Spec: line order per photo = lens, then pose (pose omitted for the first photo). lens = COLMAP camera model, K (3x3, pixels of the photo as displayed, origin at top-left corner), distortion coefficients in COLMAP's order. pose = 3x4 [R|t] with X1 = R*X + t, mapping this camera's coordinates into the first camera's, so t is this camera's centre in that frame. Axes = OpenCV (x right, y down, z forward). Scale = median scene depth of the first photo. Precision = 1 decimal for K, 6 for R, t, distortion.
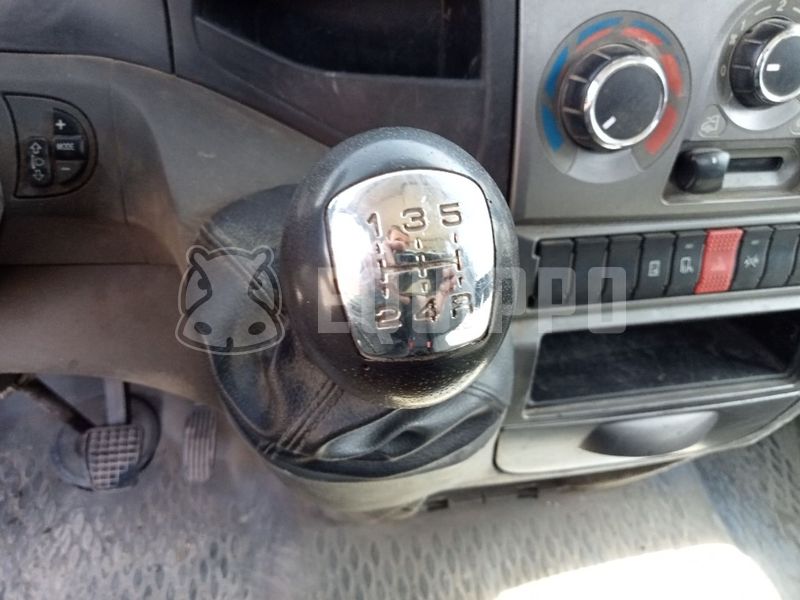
lens RADIAL K [[600.8, 0, 401.4], [0, 600.8, 300.9], [0, 0, 1]] dist [0.009095, -0.005372]
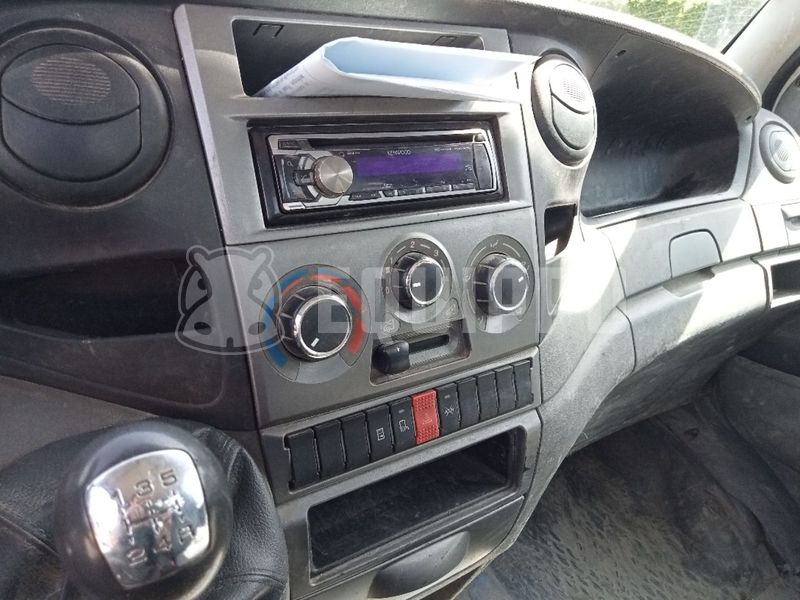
lens RADIAL K [[600.8, 0, 399.5], [0, 600.8, 298.3], [0, 0, 1]] dist [0.009095, -0.005372]
pose [[0.929884, -0.156173, 0.333054, 0.073740], [0.238011, 0.945776, -0.221040, -0.035976], [-0.280474, 0.284812, 0.916633, -0.300415]]
